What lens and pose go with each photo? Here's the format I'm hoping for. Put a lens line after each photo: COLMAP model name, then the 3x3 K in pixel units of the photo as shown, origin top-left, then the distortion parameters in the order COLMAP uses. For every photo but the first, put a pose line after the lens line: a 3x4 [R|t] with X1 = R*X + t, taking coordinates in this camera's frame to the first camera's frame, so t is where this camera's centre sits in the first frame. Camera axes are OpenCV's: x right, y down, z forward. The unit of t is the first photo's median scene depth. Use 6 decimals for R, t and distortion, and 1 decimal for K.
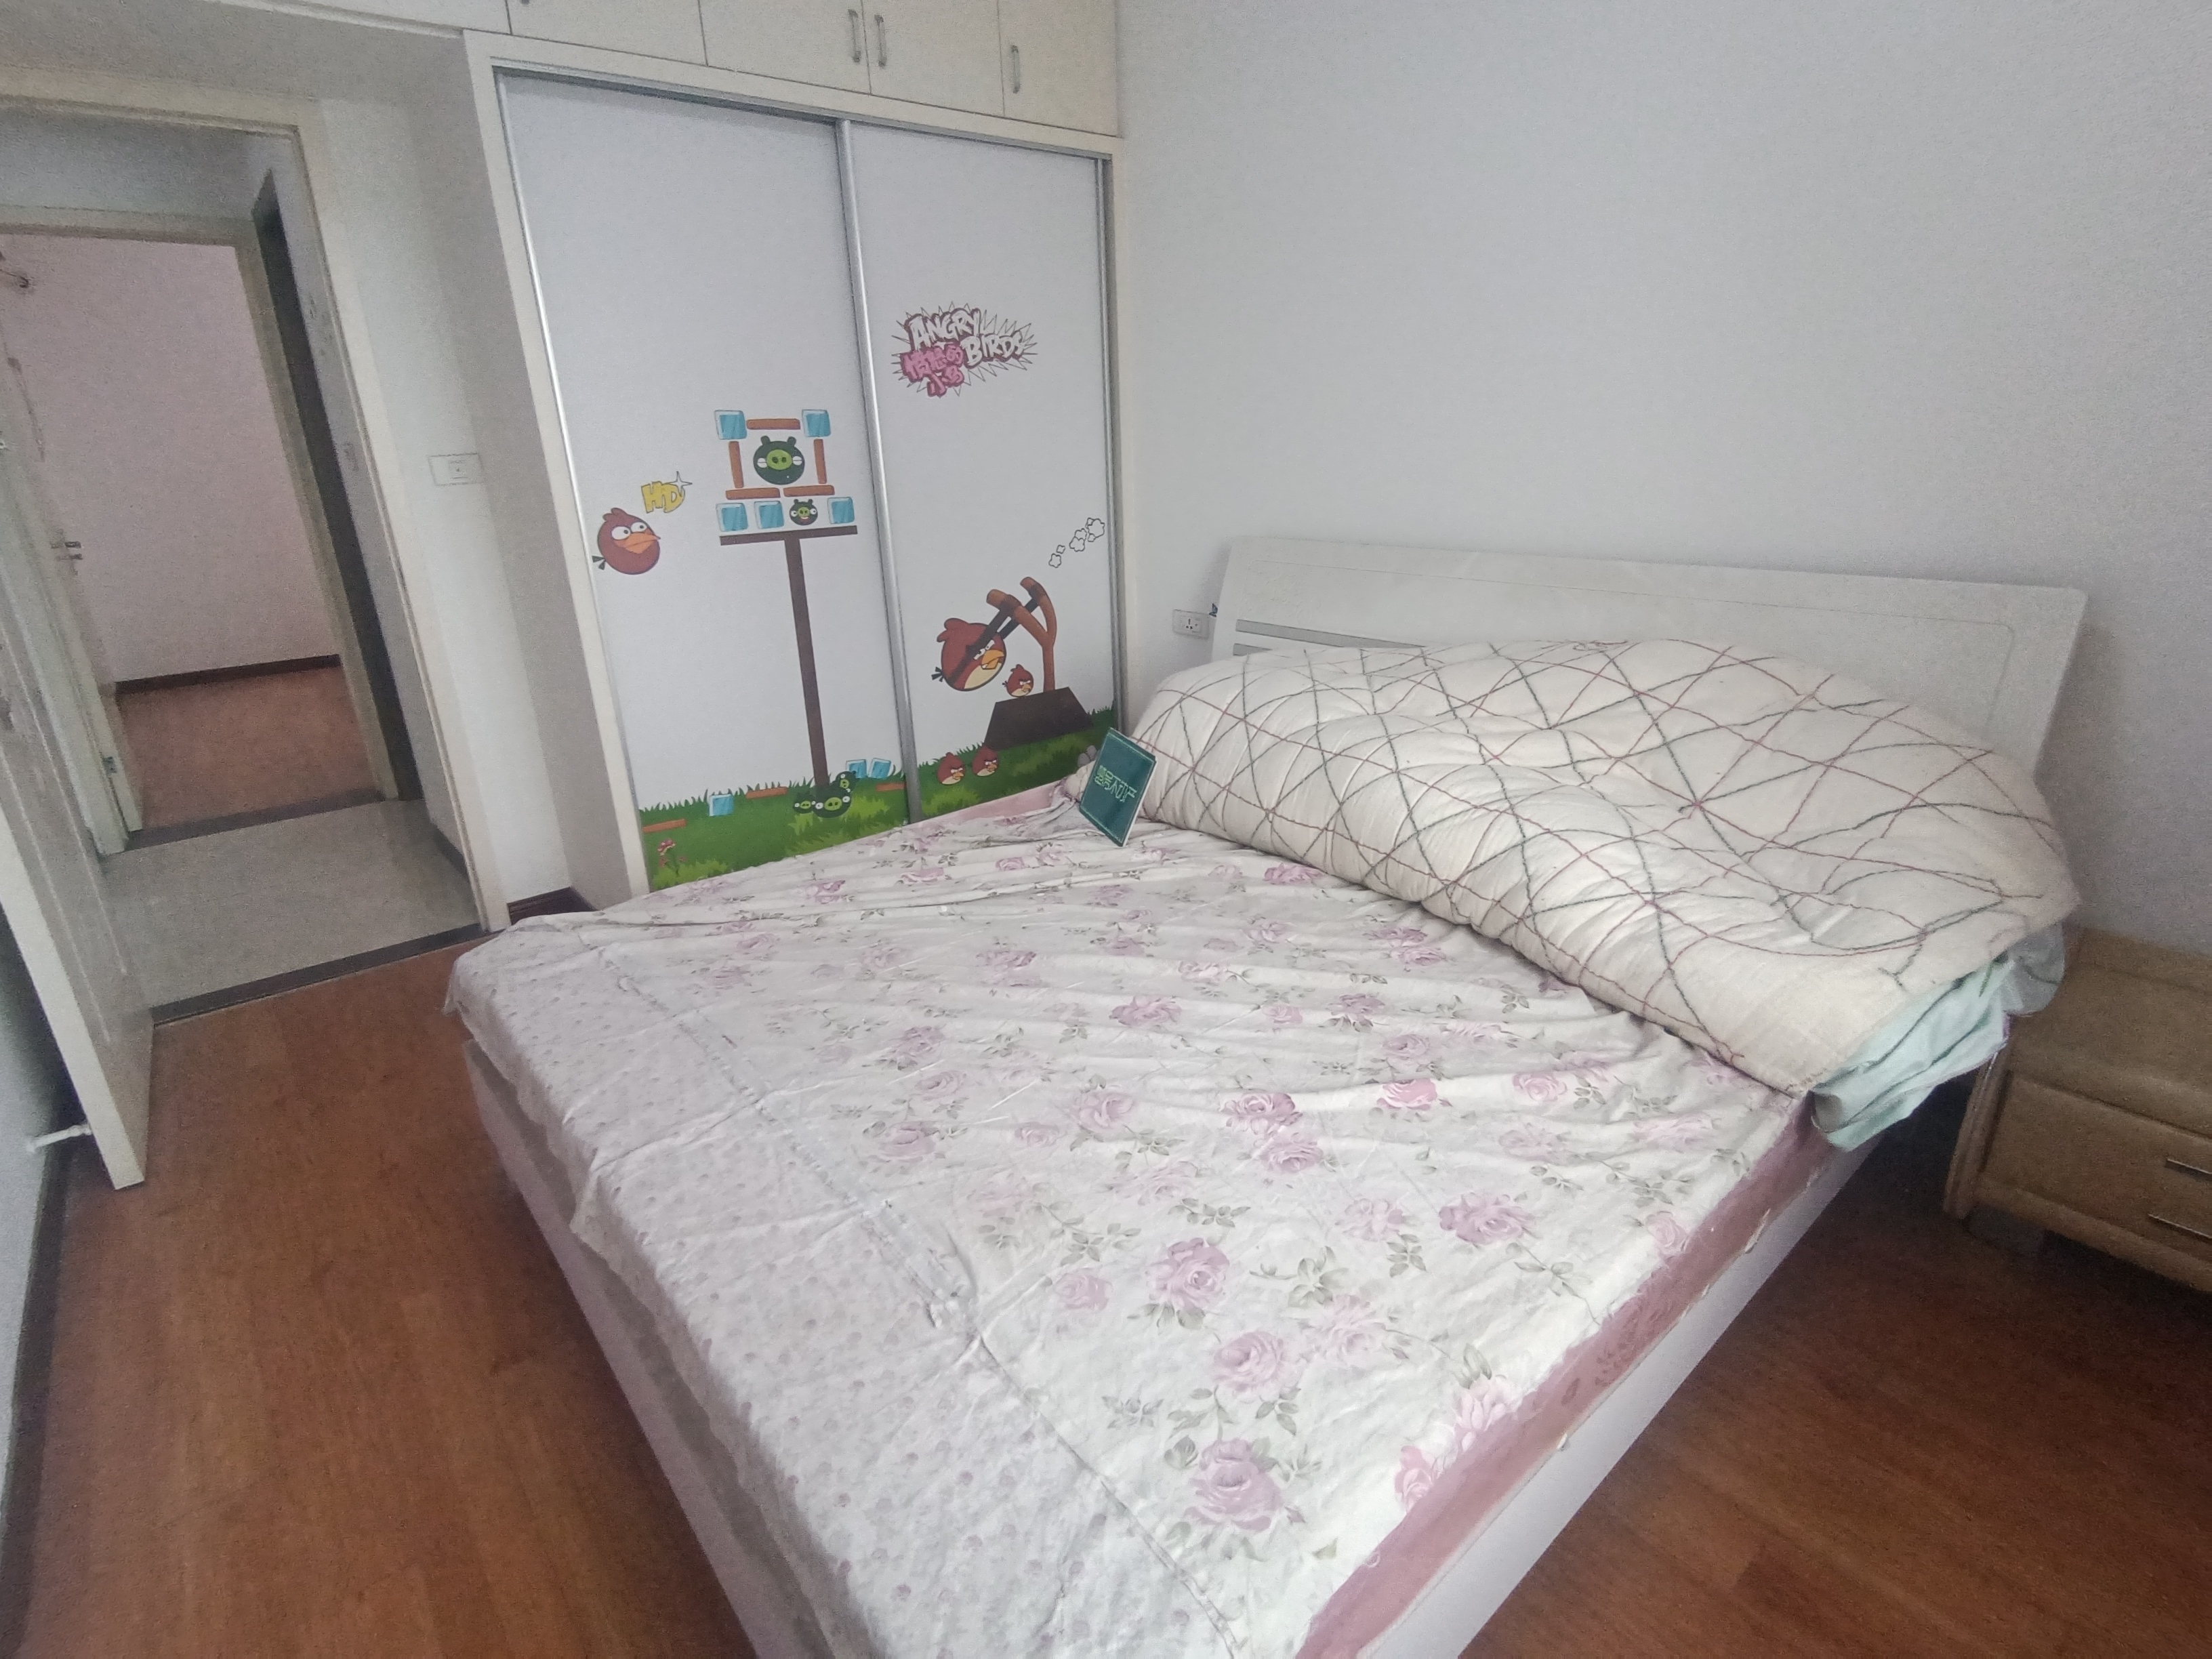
lens RADIAL K [[1111.6, 0, 1112.8], [0, 1111.6, 822.9], [0, 0, 1]] dist [0.012459, -0.003064]
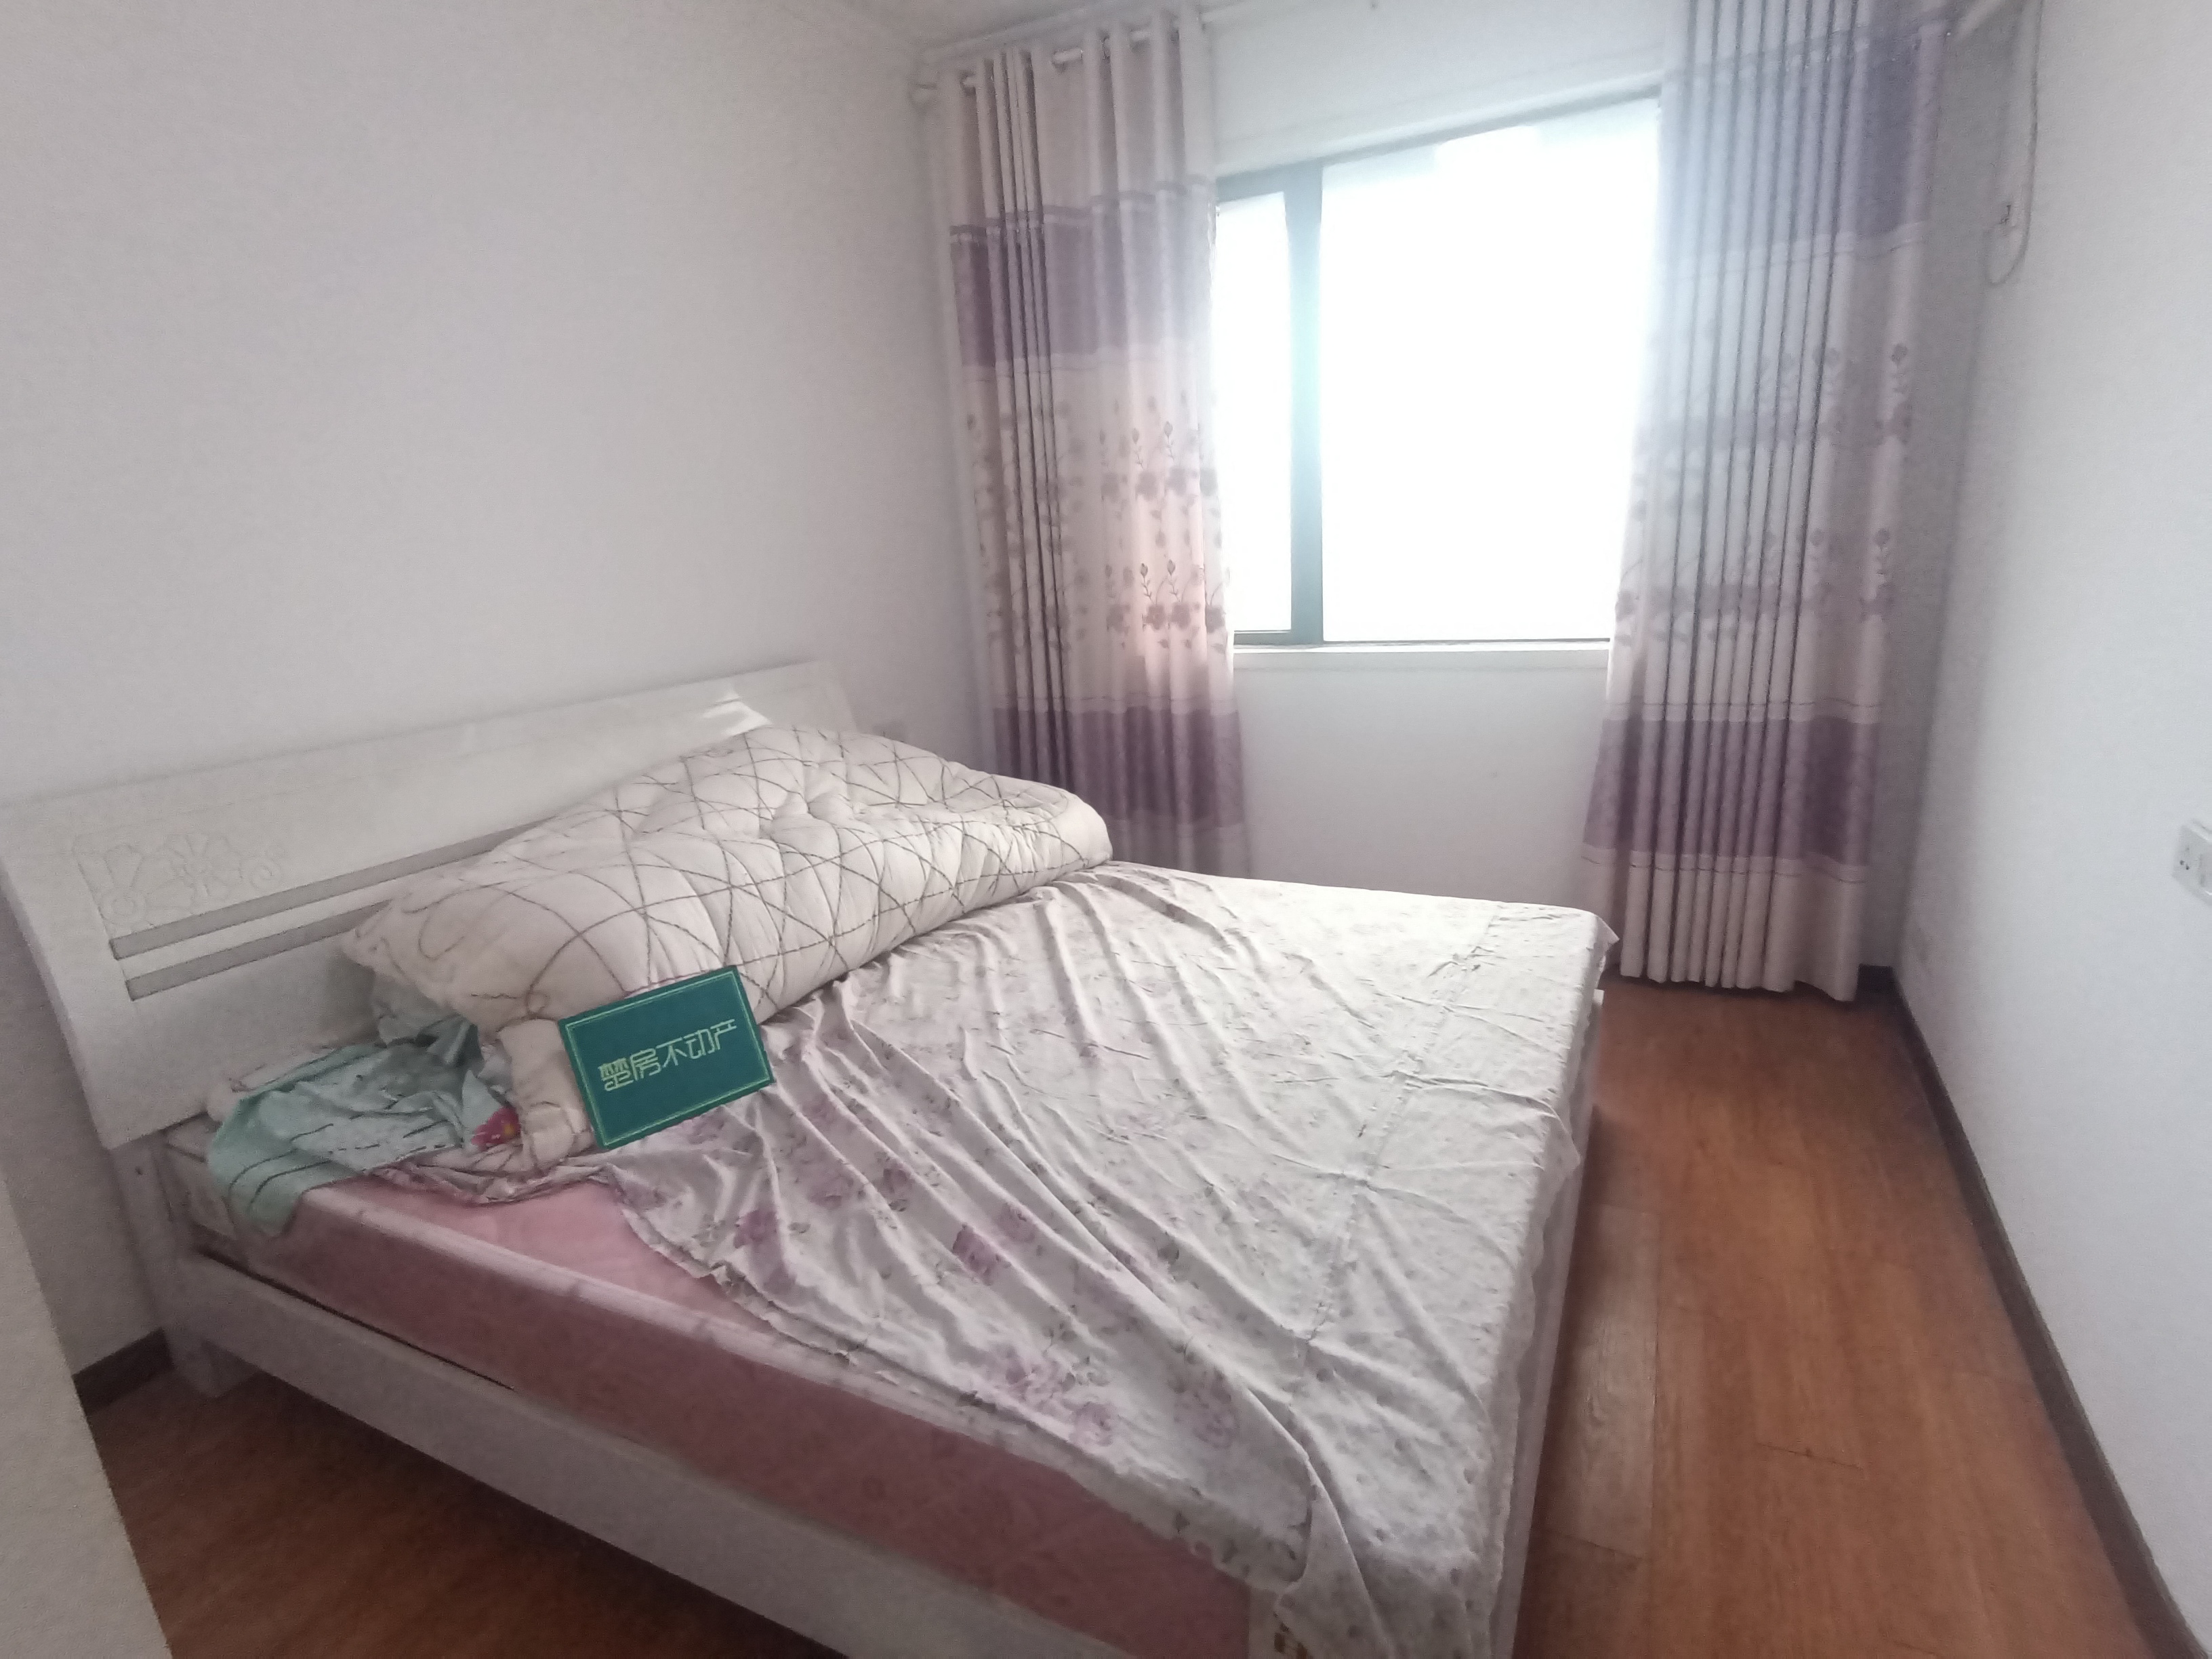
lens RADIAL K [[1102.3, 0, 1113.2], [0, 1102.3, 834.5], [0, 0, 1]] dist [-0.000435, -0.000008]
pose [[-0.405553, -0.175721, 0.897022, -0.981098], [0.369527, 0.866064, 0.336723, -0.389589], [-0.836049, 0.468033, -0.286301, 1.223536]]
